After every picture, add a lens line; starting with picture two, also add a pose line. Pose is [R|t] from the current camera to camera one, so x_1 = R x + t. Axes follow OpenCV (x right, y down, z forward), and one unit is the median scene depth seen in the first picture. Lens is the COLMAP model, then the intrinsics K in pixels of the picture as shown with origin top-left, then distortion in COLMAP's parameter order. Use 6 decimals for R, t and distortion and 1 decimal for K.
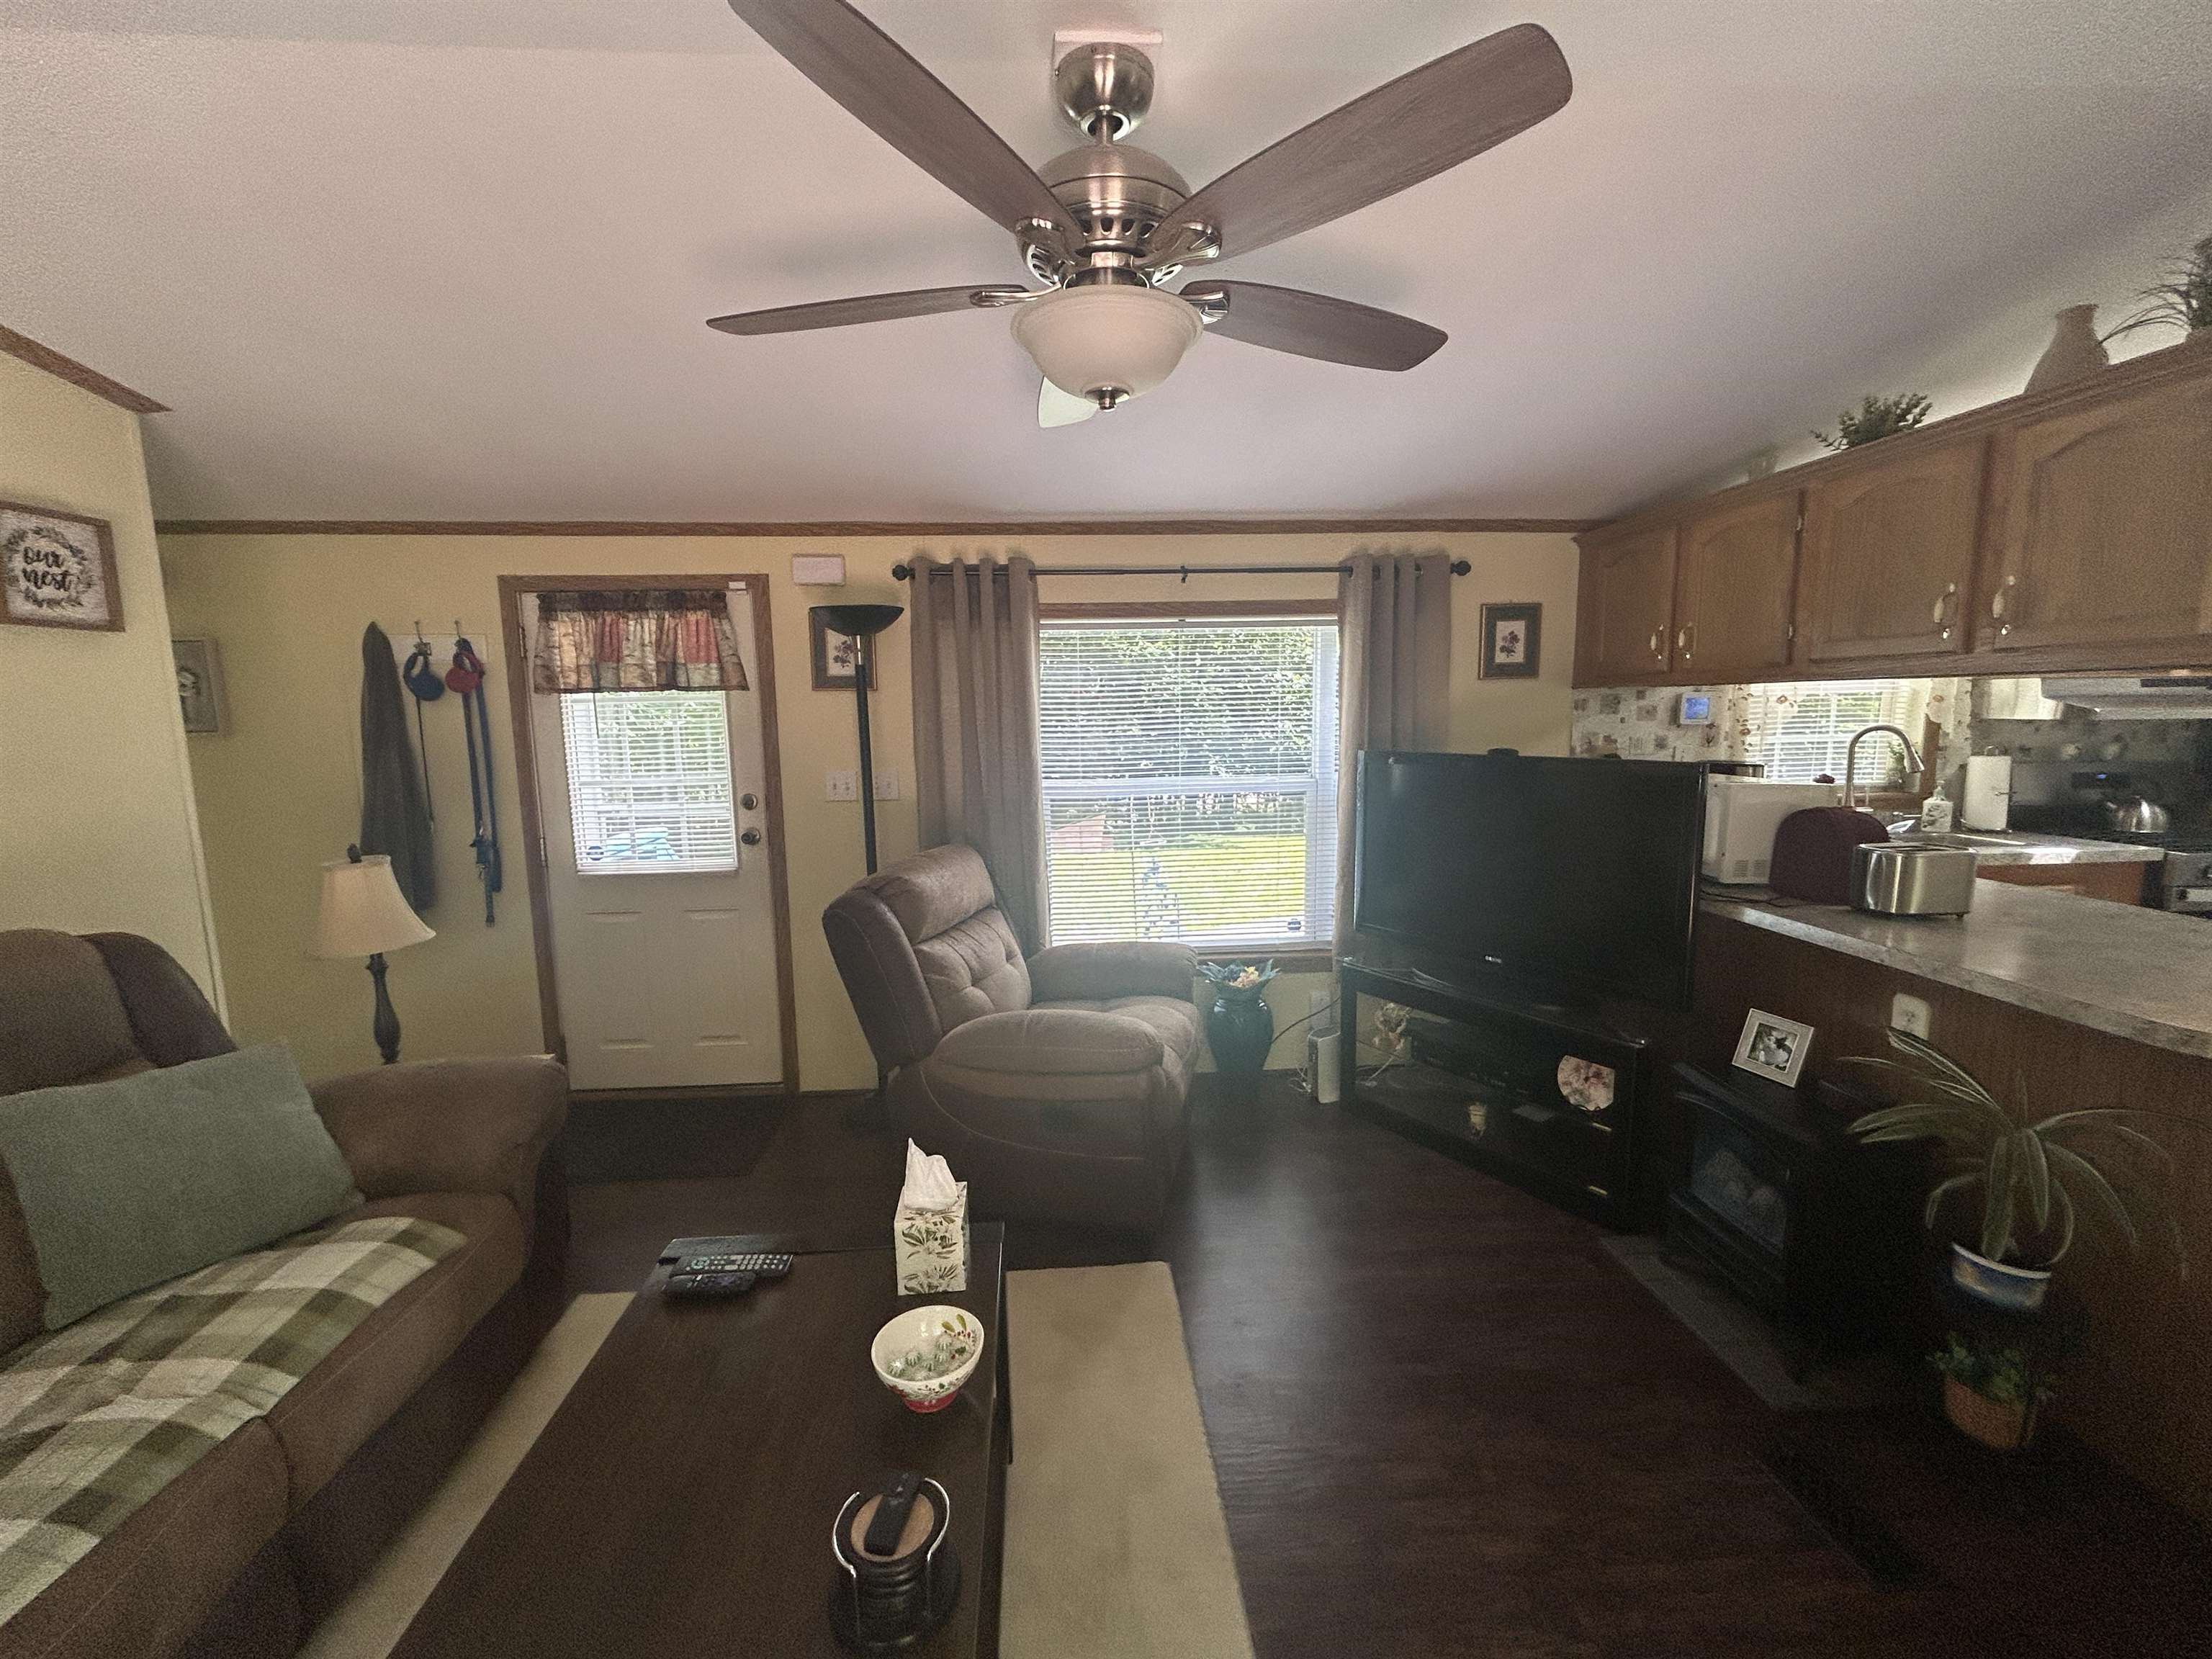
lens RADIAL K [[896.1, 0, 1109.3], [0, 896.1, 813.5], [0, 0, 1]] dist [0.001781, -0.000009]
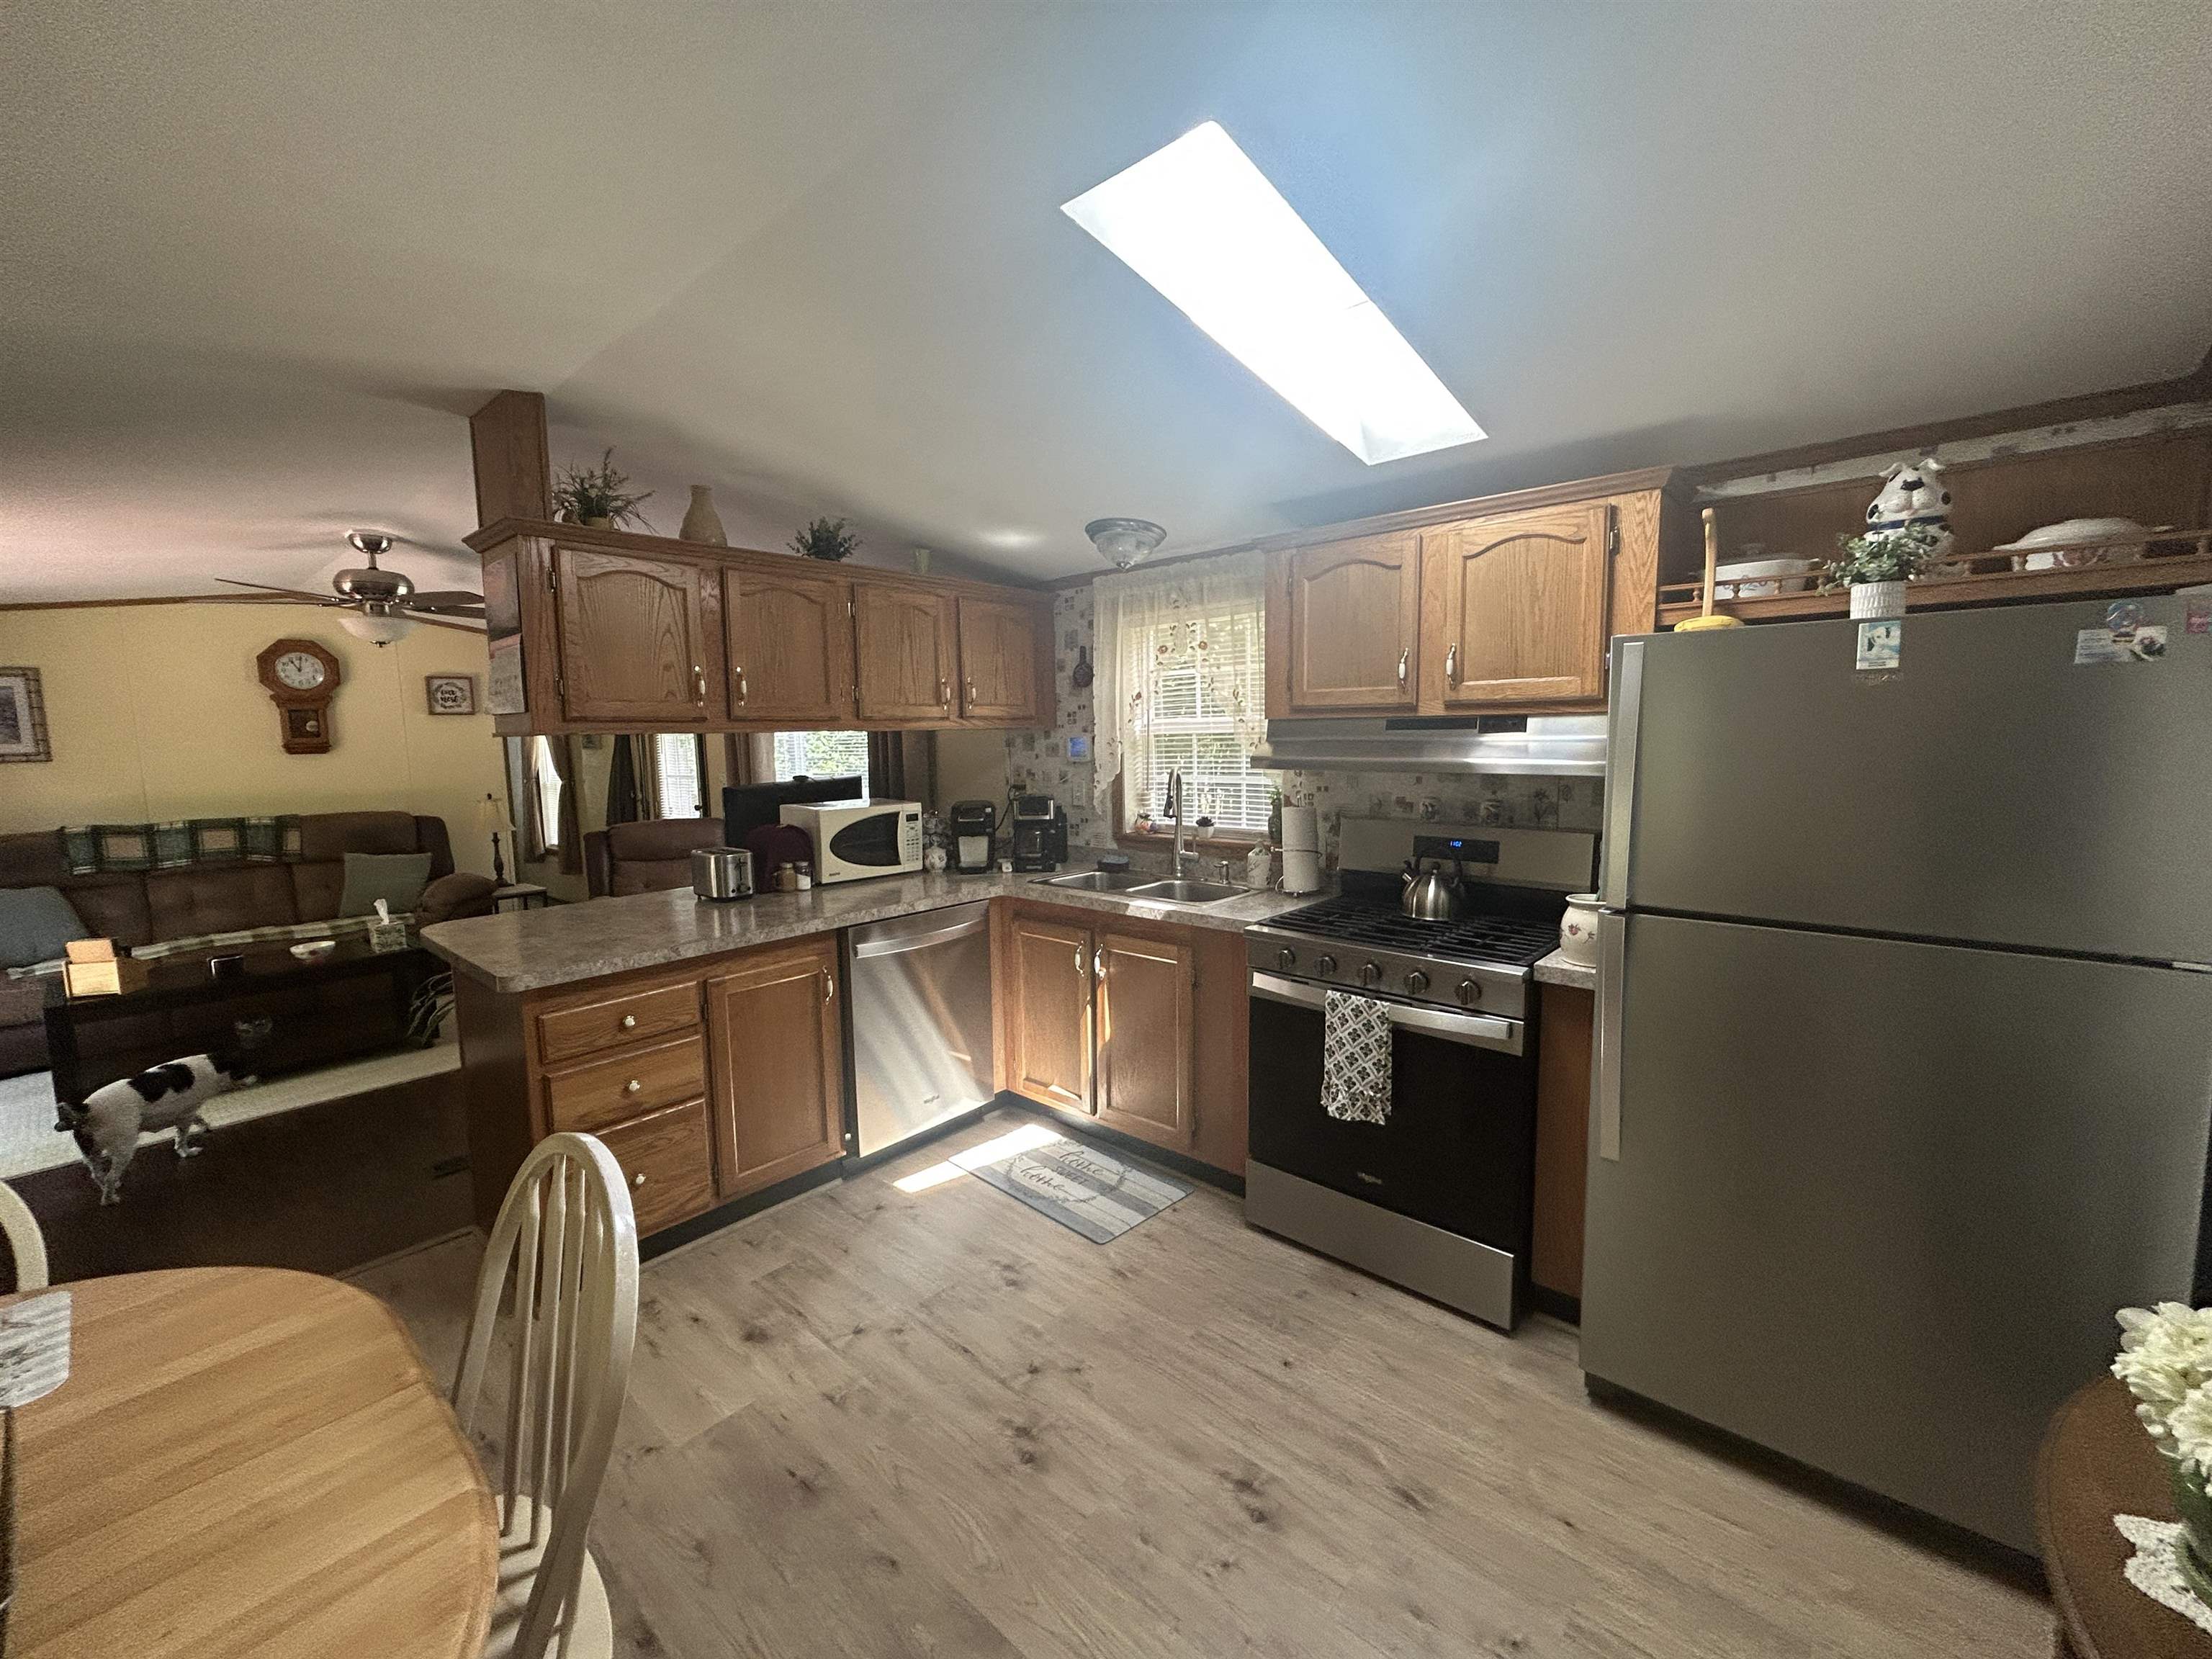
lens RADIAL K [[897.7, 0, 1104.2], [0, 897.7, 821.8], [0, 0, 1]] dist [-0.000398, 0.000256]
pose [[0.703715, 0.074829, -0.706531, 1.646905], [-0.075210, 0.996697, 0.030651, -0.070064], [0.706491, 0.031569, 0.707018, 0.280824]]
